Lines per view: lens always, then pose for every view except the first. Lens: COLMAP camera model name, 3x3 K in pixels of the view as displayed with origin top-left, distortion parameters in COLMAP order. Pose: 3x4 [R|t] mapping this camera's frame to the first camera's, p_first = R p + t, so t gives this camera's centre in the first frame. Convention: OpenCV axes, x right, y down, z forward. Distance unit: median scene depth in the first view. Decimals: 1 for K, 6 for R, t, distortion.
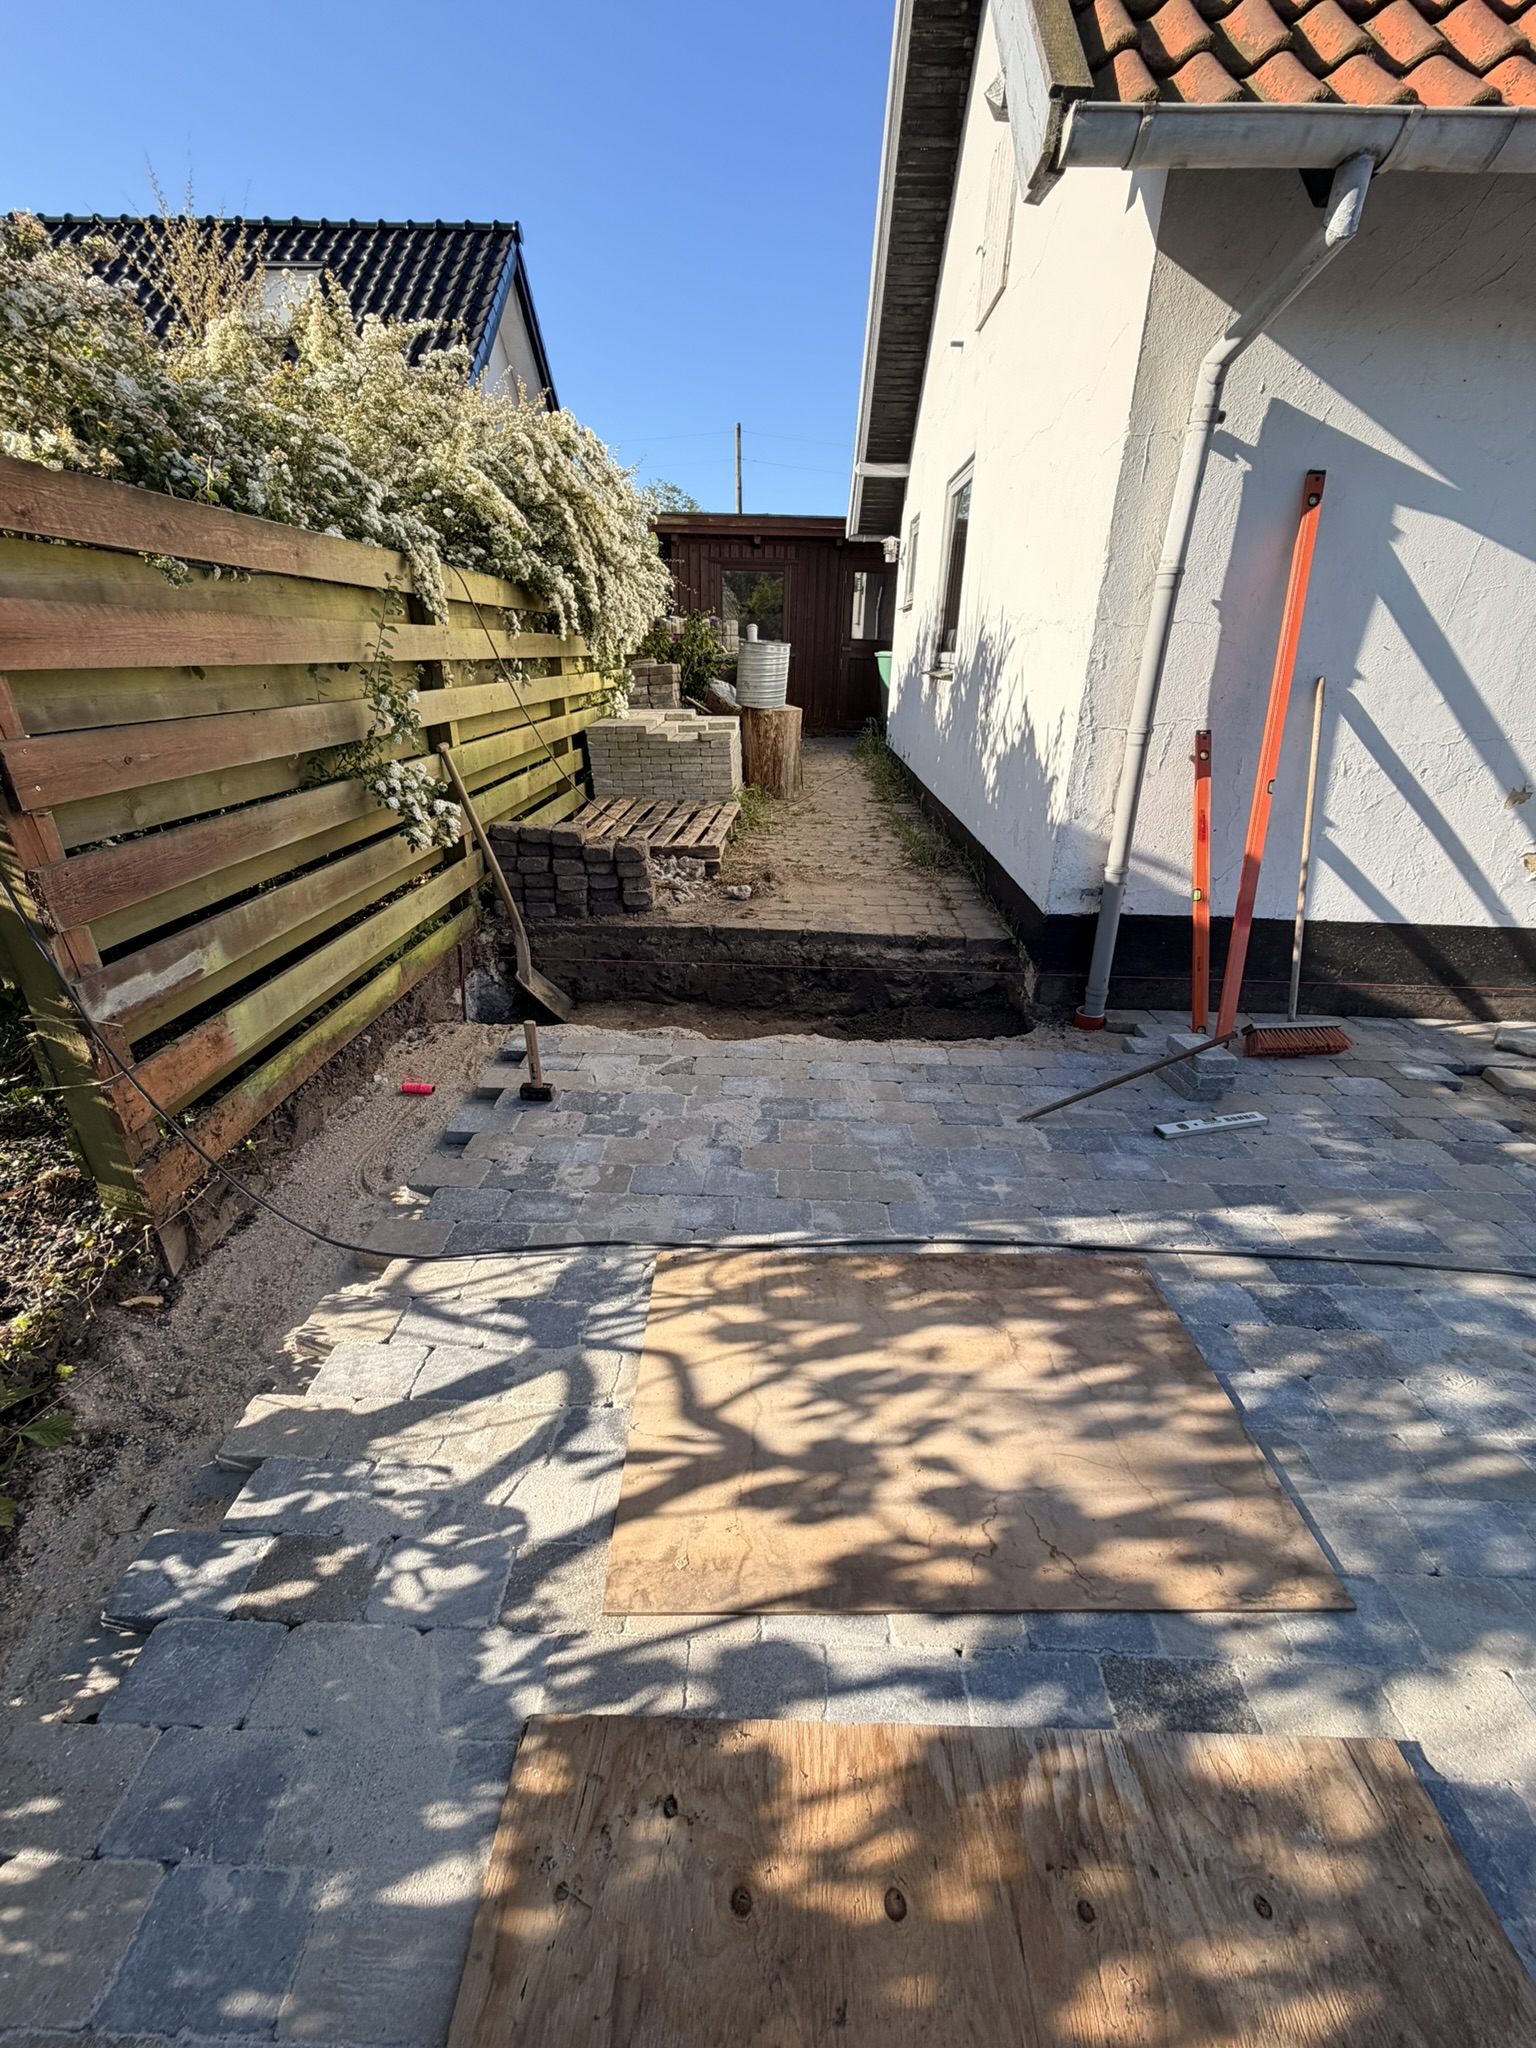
lens RADIAL K [[817.5, 0, 767.6], [0, 817.5, 1016.8], [0, 0, 1]] dist [0.001847, 0.000048]
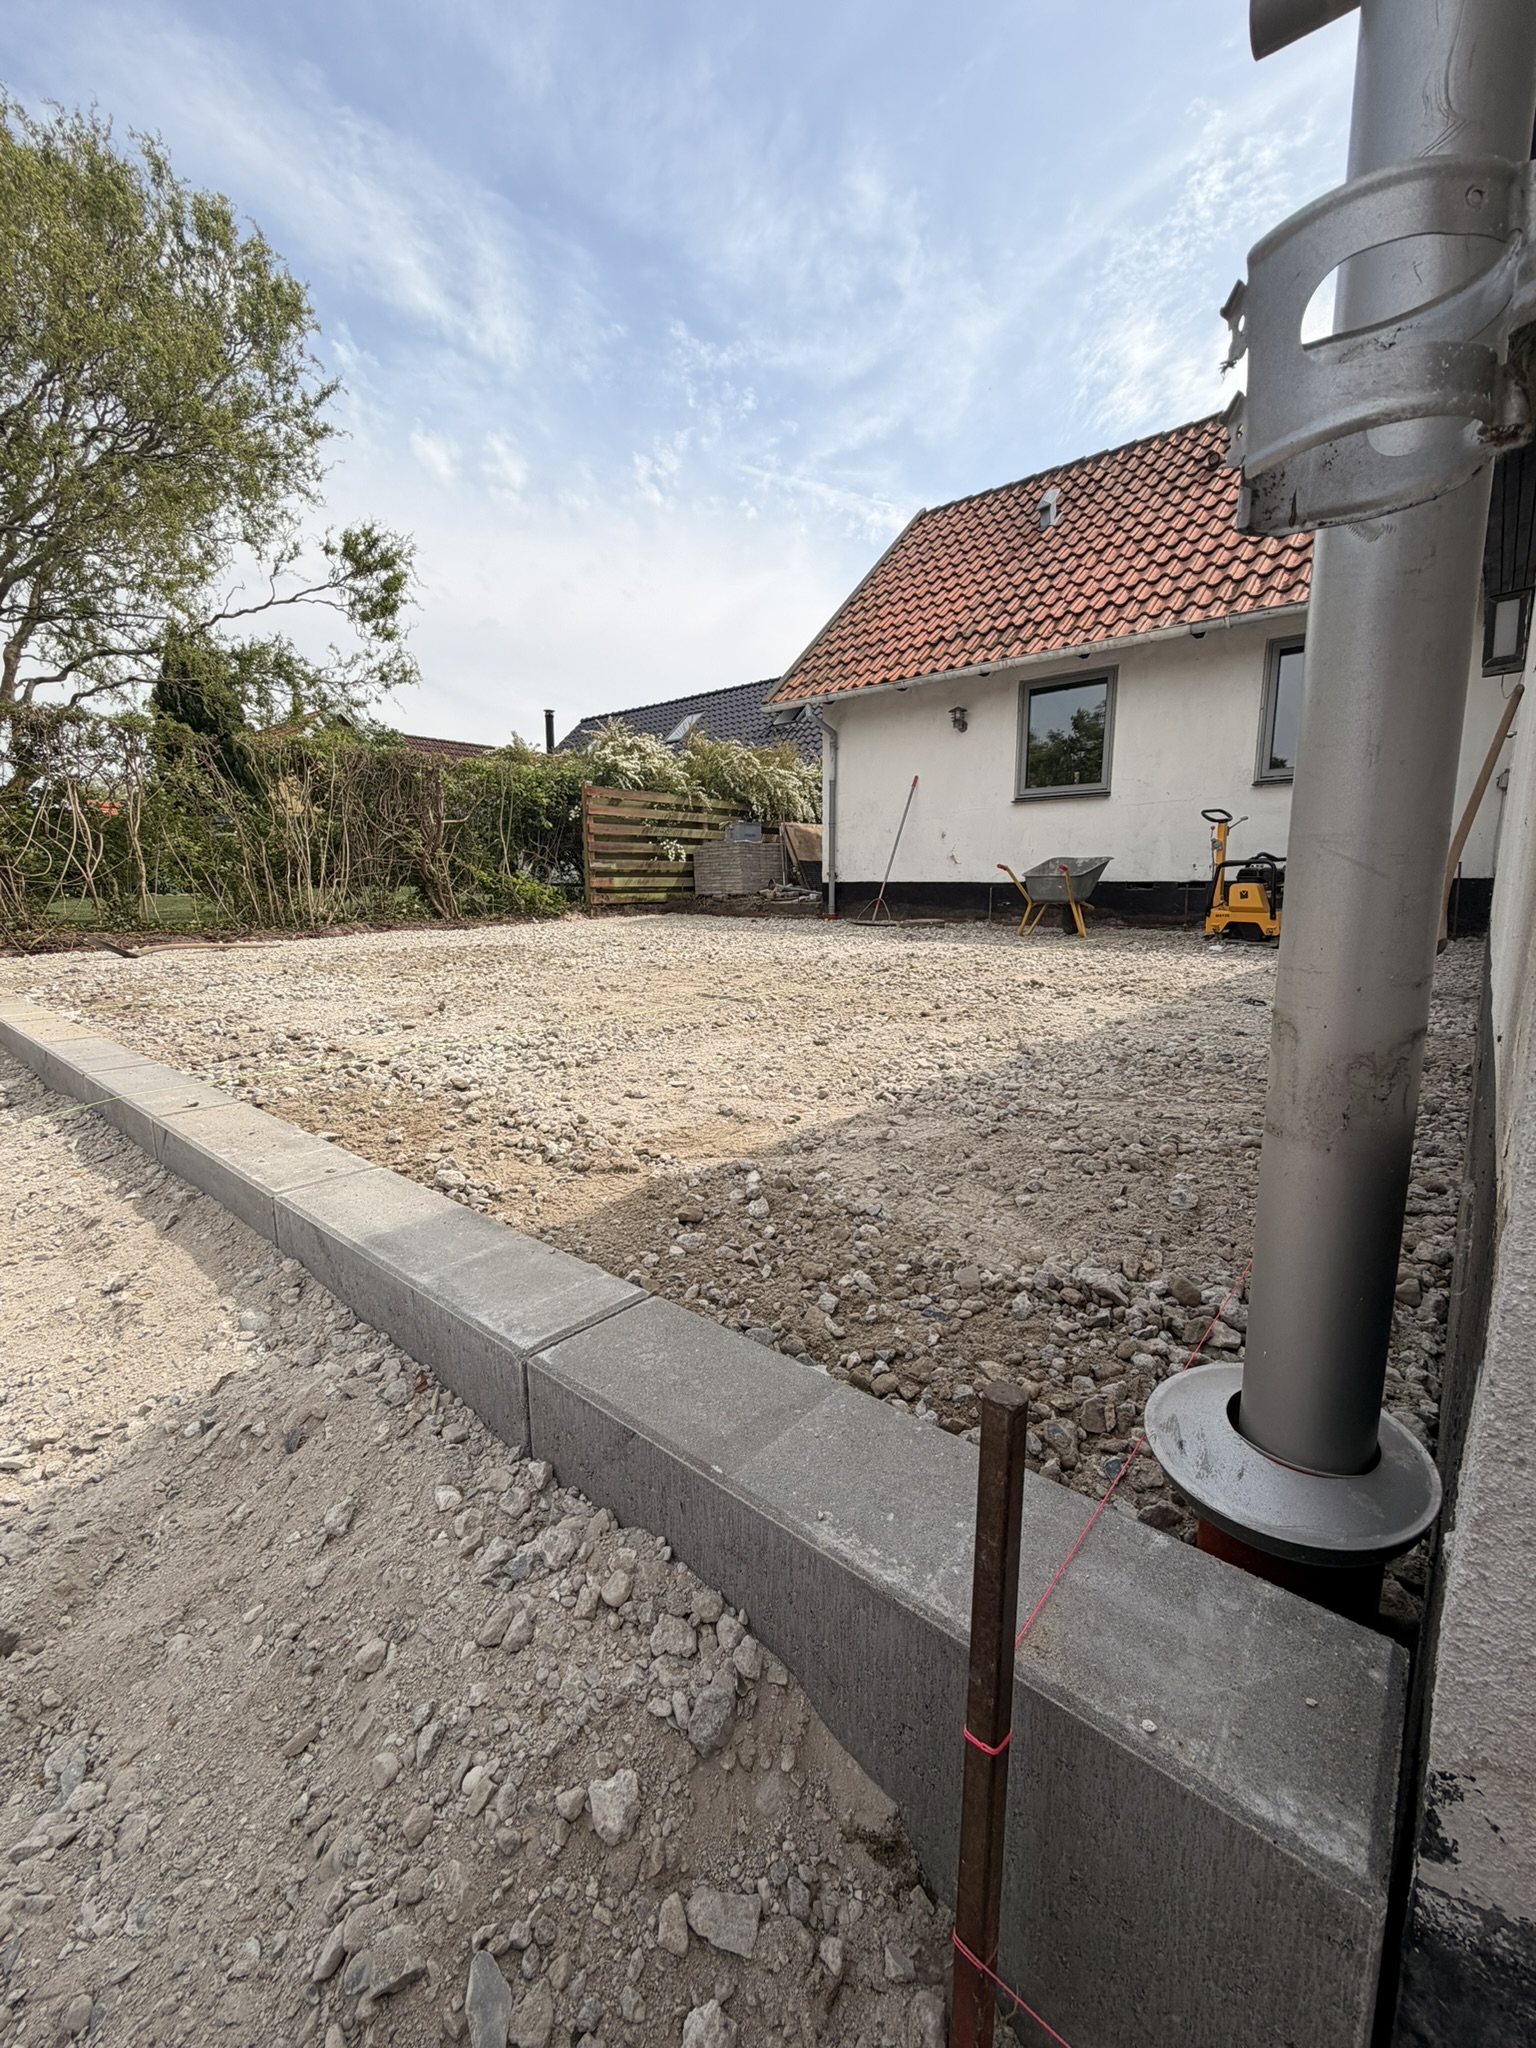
lens RADIAL K [[817.5, 0, 767.6], [0, 817.5, 1016.8], [0, 0, 1]] dist [0.001847, 0.000048]
pose [[0.776192, 0.082417, -0.625087, 3.065676], [-0.244170, 0.953350, -0.177496, 1.361251], [0.581297, 0.290398, 0.760107, -1.906166]]
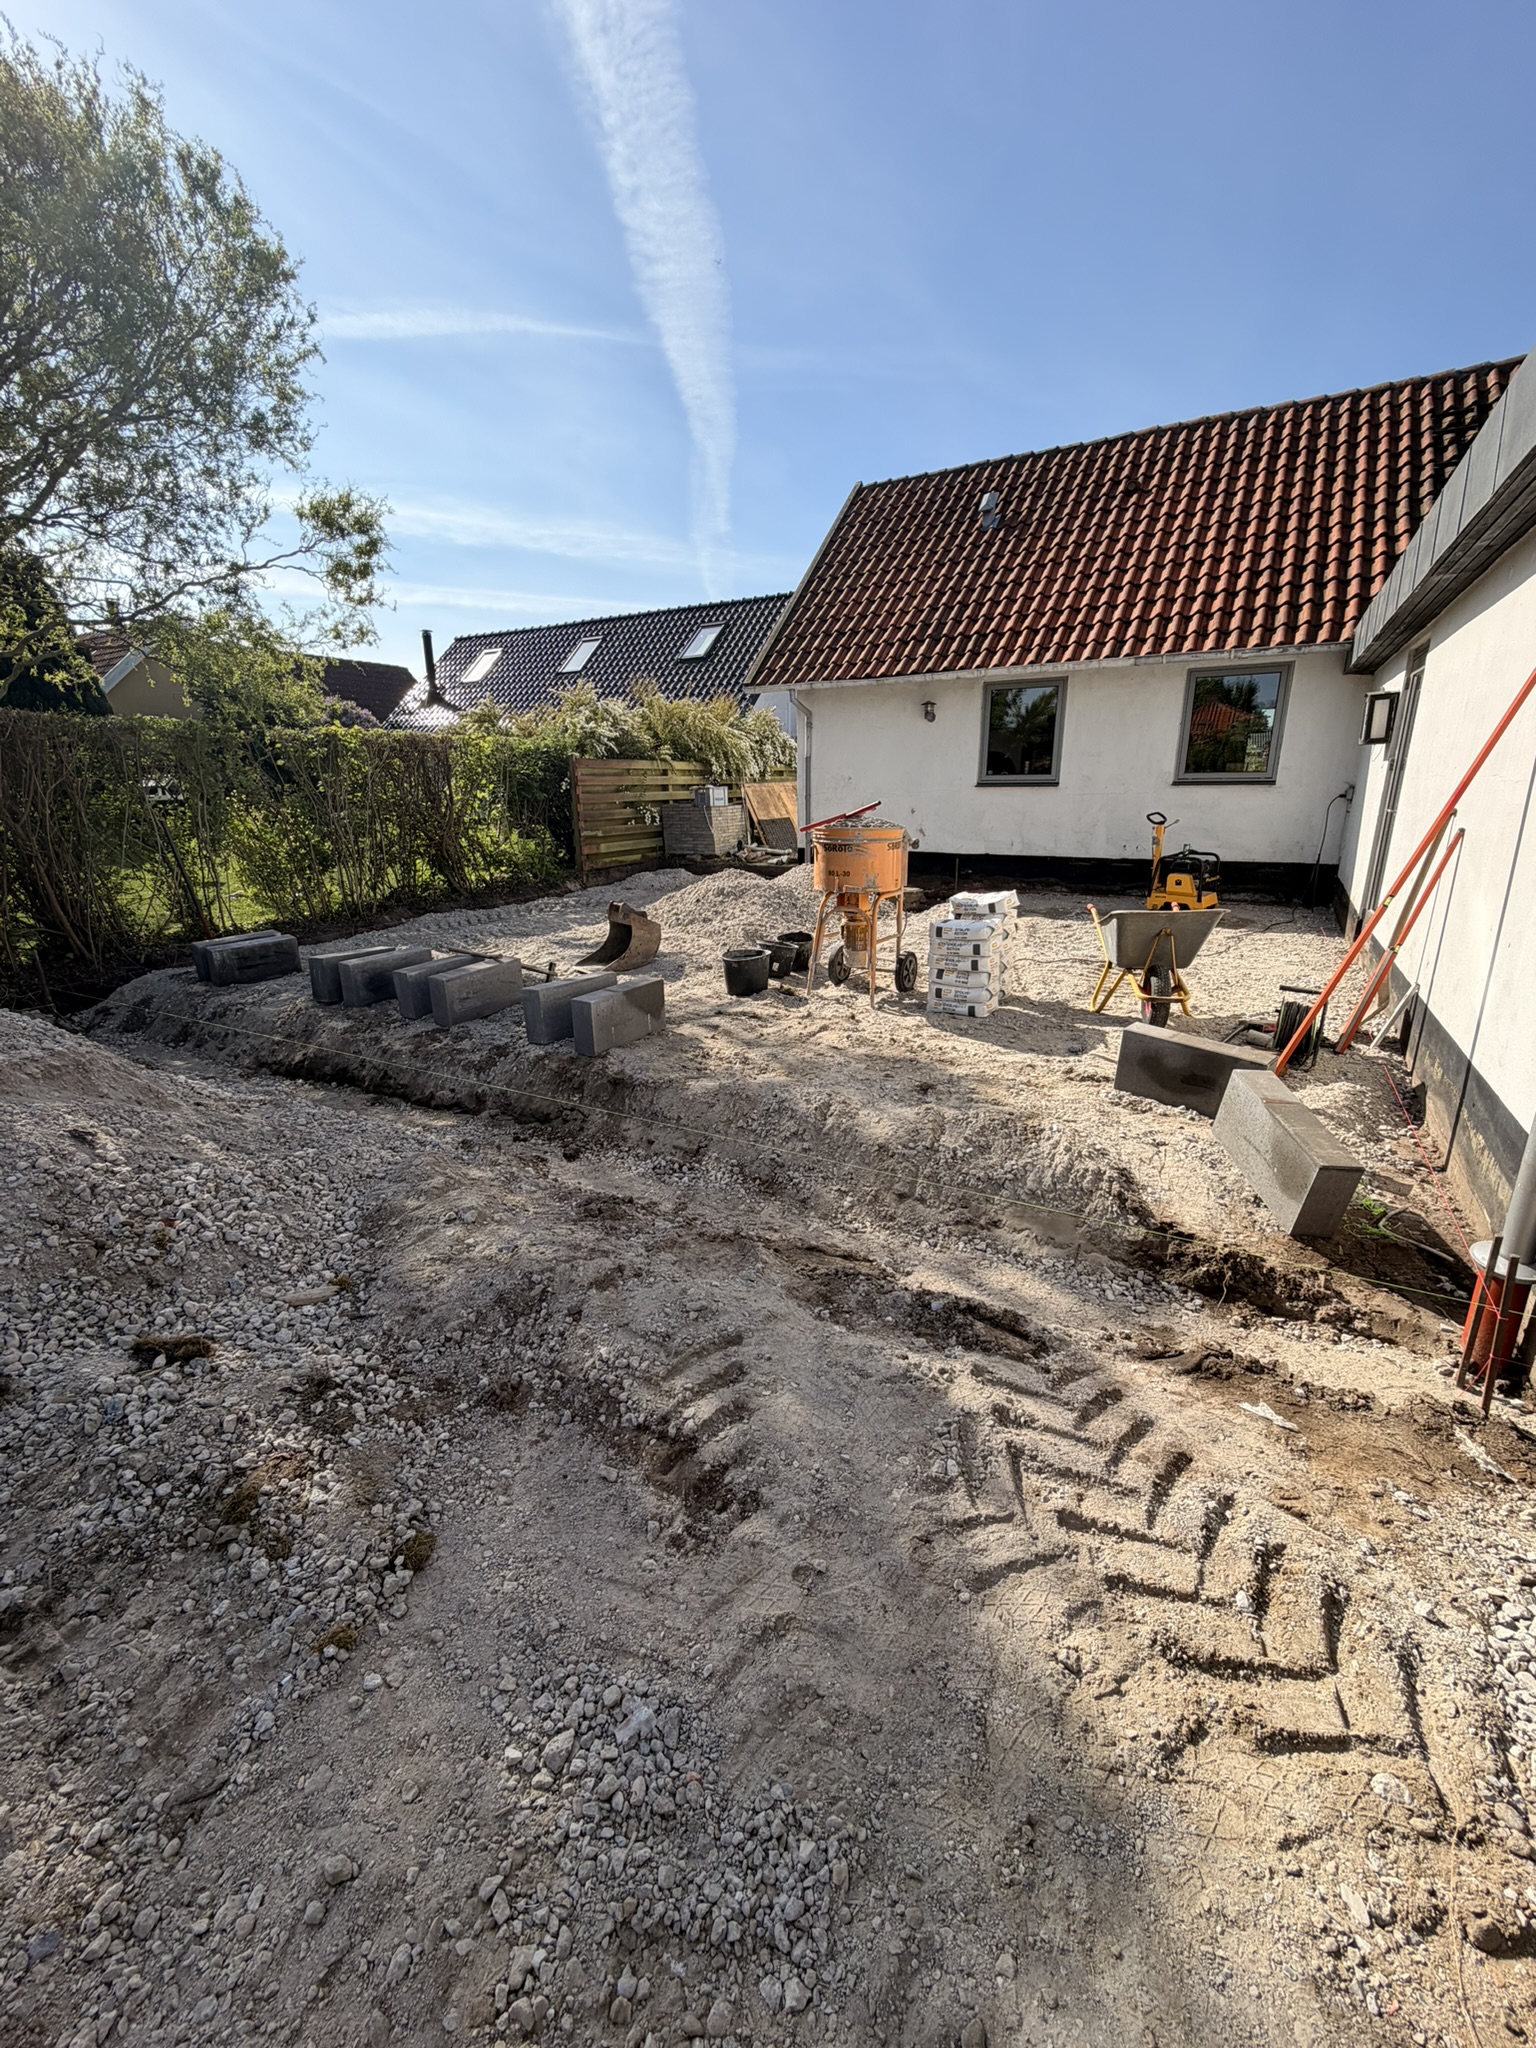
lens RADIAL K [[817.5, 0, 767.6], [0, 817.5, 1016.8], [0, 0, 1]] dist [0.001847, 0.000048]
pose [[0.882568, 0.104301, -0.458469, 2.698470], [-0.171200, 0.979436, -0.106746, 1.382006], [0.437908, 0.172701, 0.882276, -2.865746]]
